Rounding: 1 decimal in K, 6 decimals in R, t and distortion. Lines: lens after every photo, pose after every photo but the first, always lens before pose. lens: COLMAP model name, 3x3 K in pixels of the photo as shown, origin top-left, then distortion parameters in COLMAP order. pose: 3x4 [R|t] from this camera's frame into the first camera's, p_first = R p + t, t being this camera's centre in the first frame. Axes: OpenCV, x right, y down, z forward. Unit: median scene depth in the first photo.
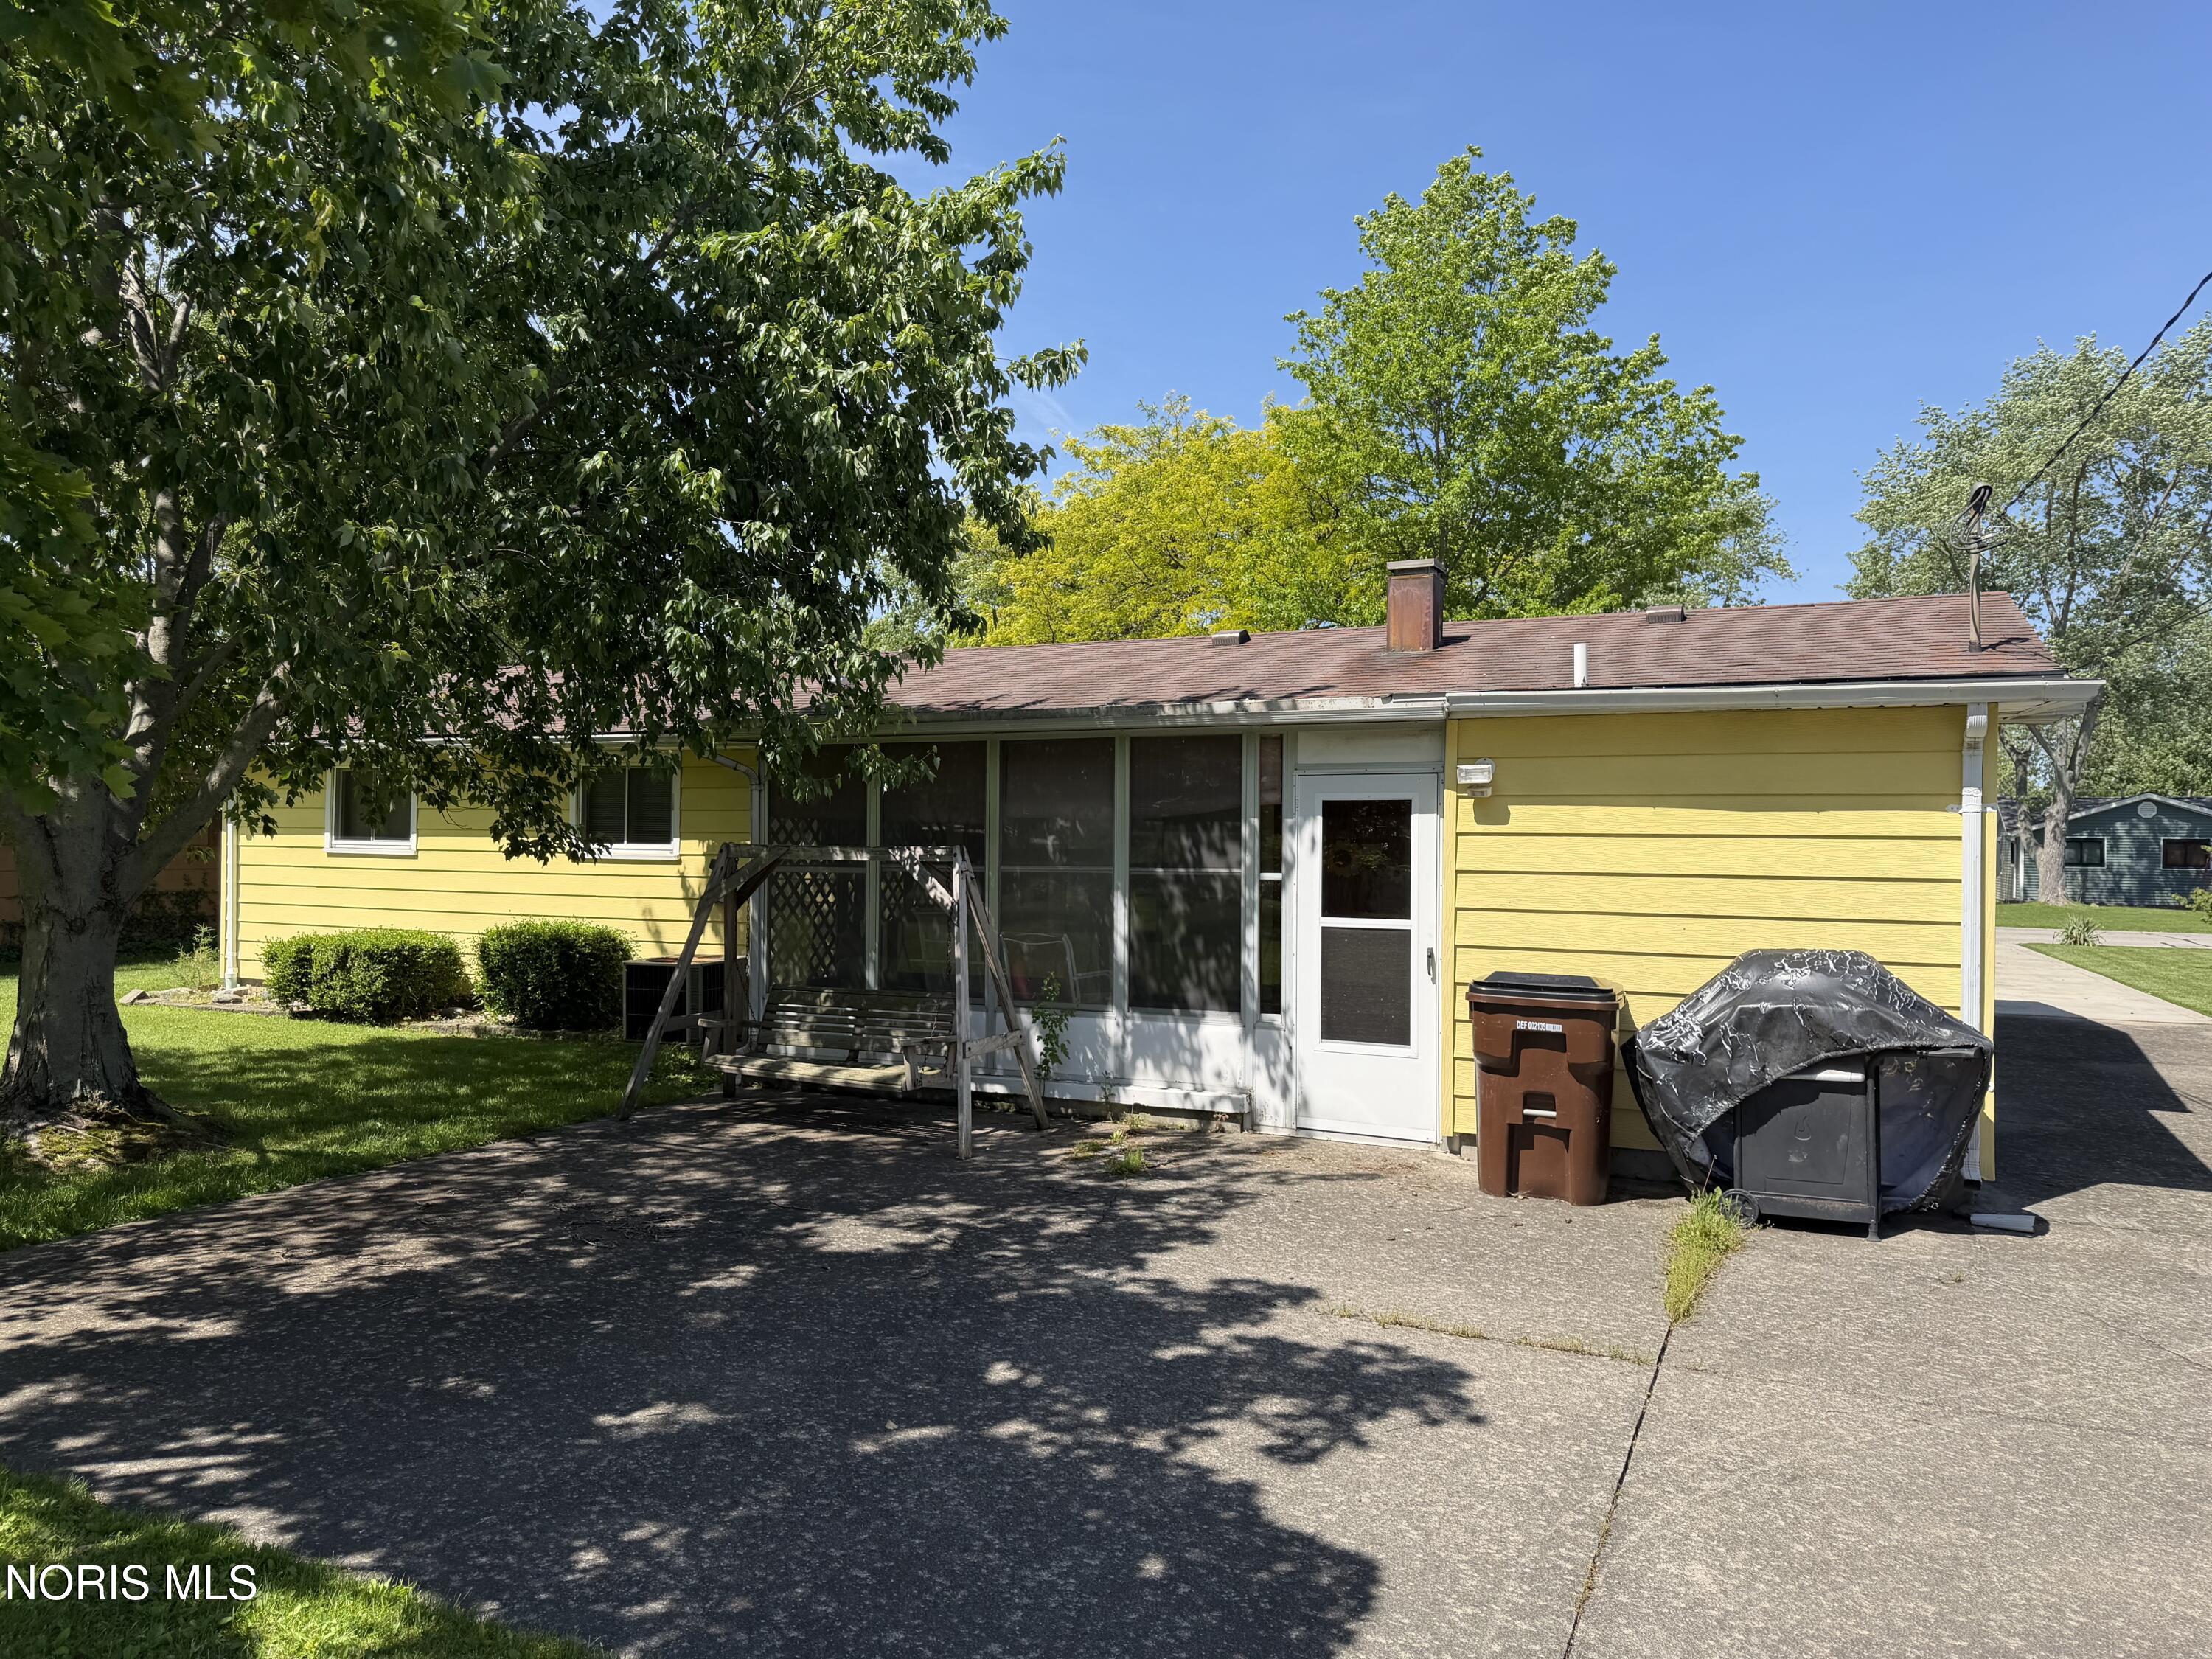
lens RADIAL K [[1549.2, 0, 1102.2], [0, 1549.2, 783.3], [0, 0, 1]] dist [0.049452, -0.072609]
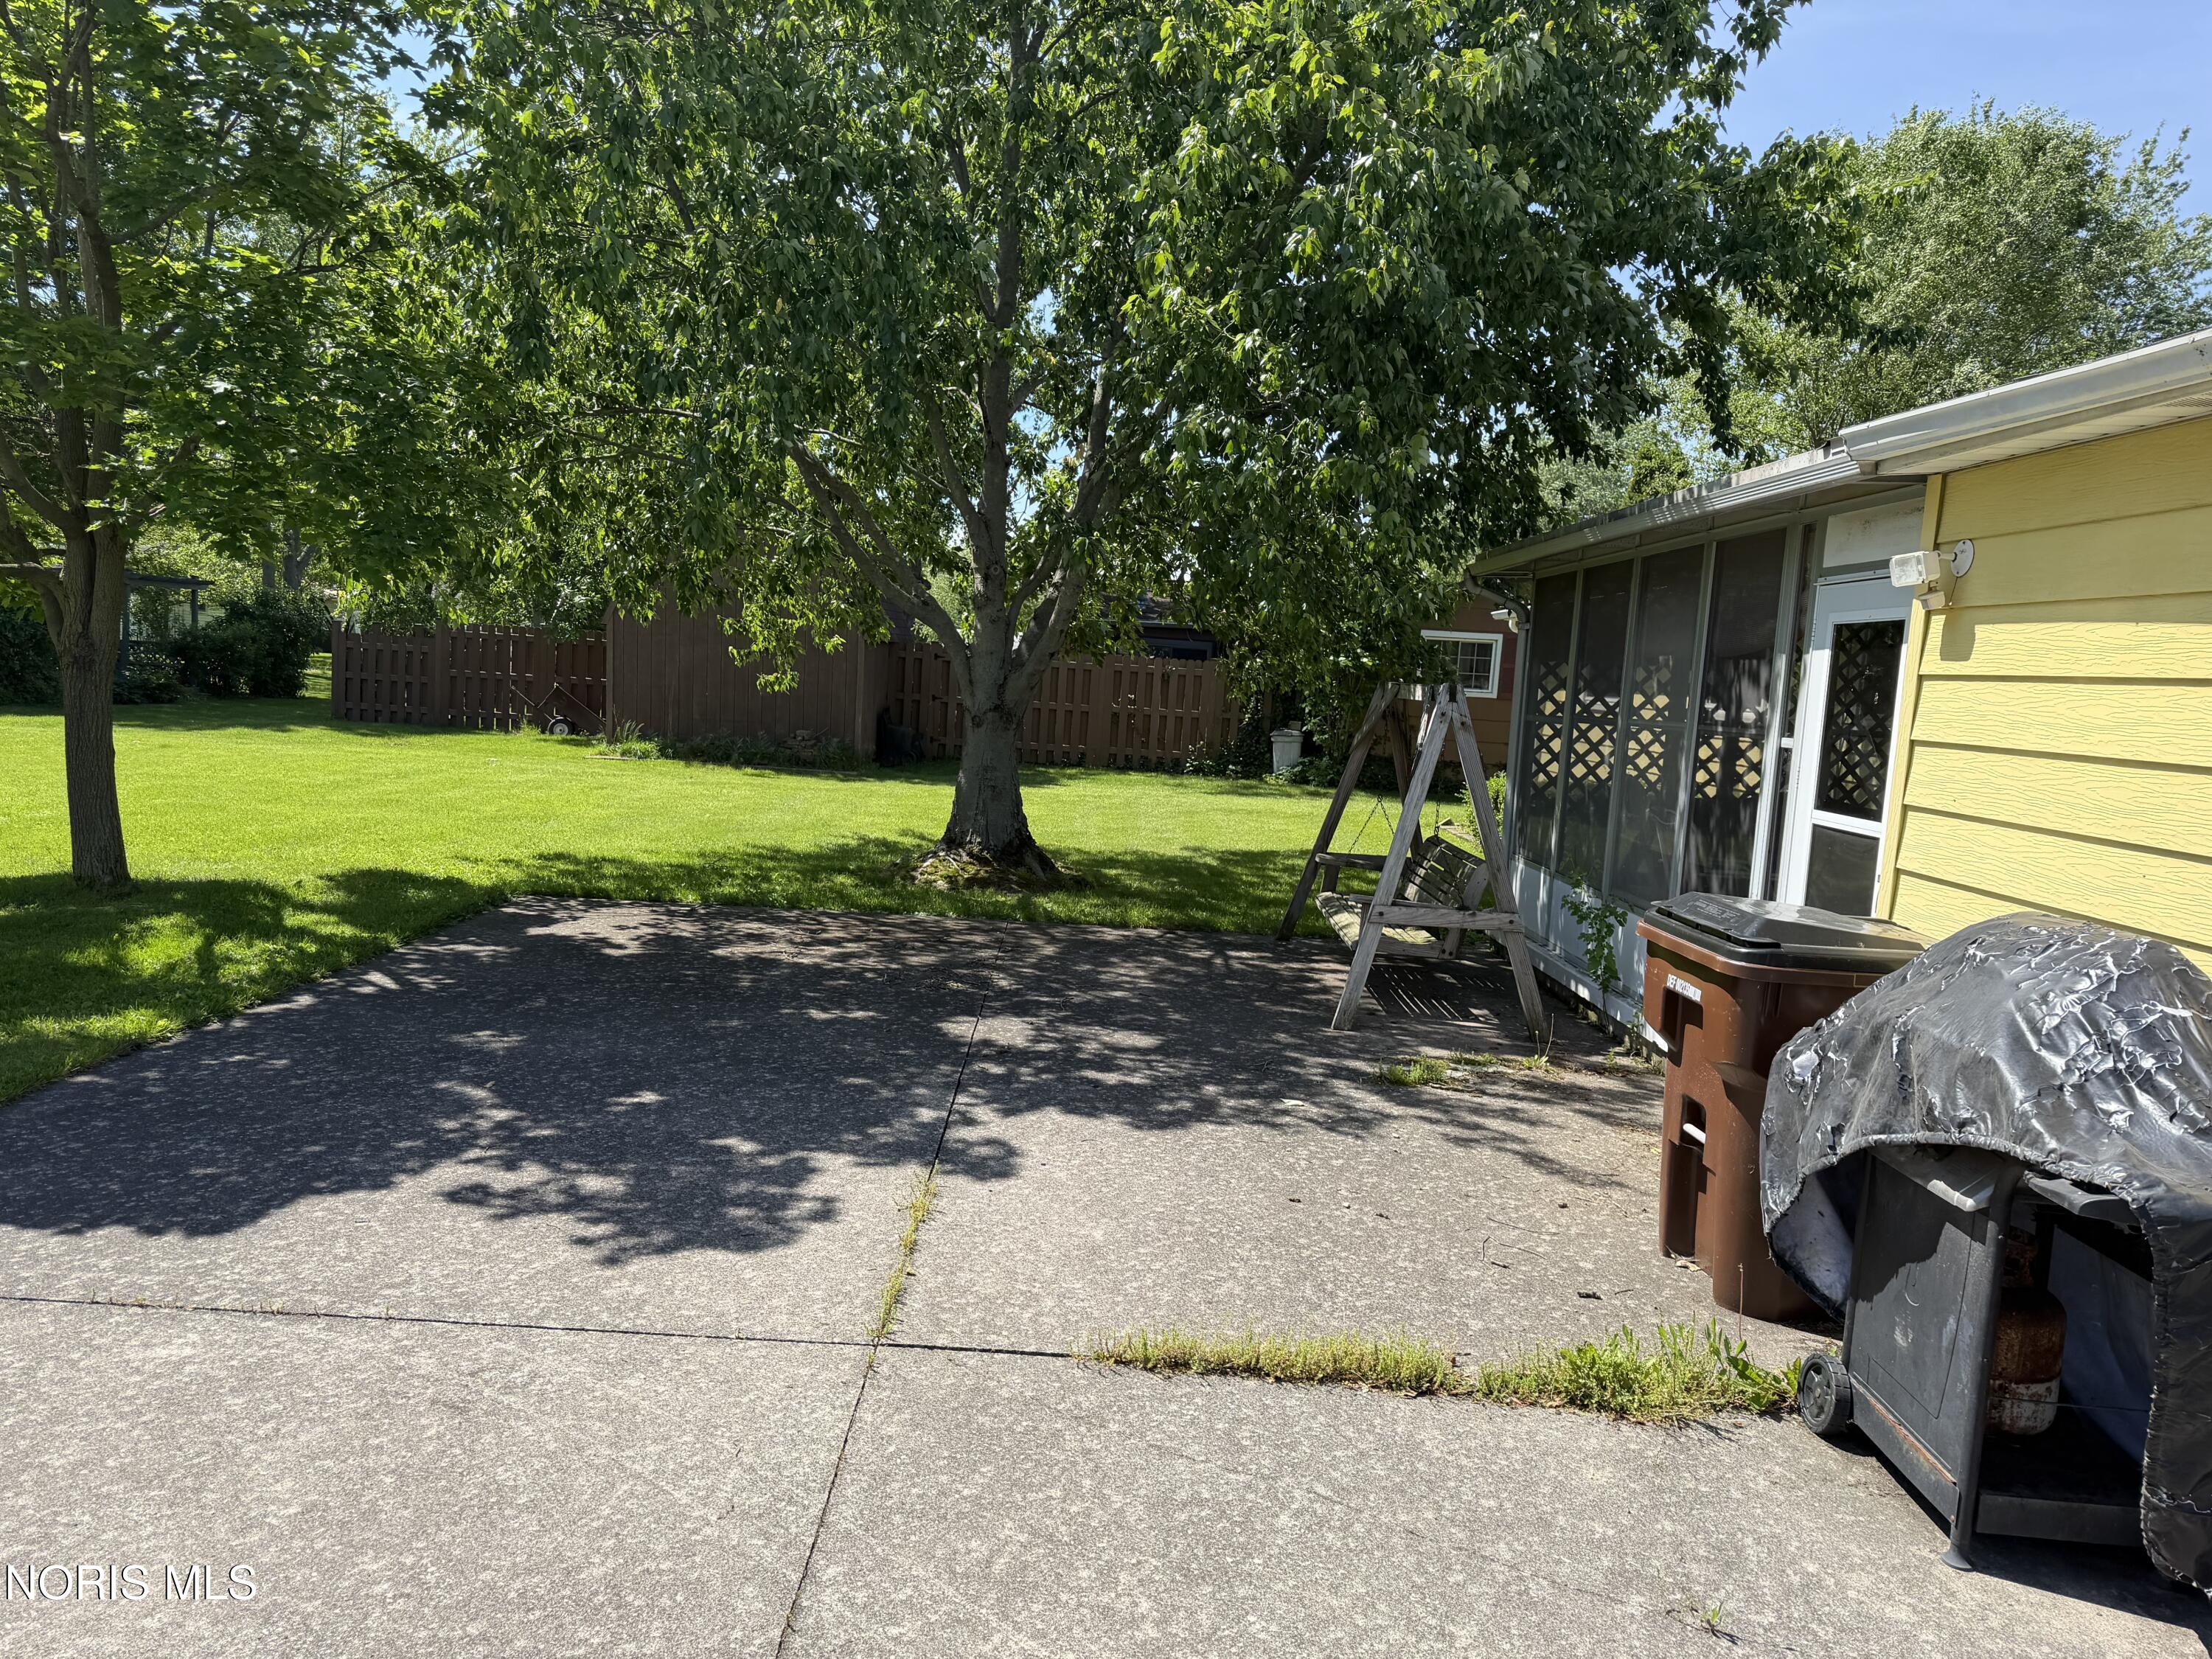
lens RADIAL K [[1607.9, 0, 1106.0], [0, 1607.9, 829.5], [0, 0, 1]] dist [0.098950, -0.182767]
pose [[0.436036, 0.115572, -0.892477, 1.030782], [-0.027047, 0.992954, 0.115369, 0.043716], [0.899523, -0.026166, 0.436089, 0.760318]]
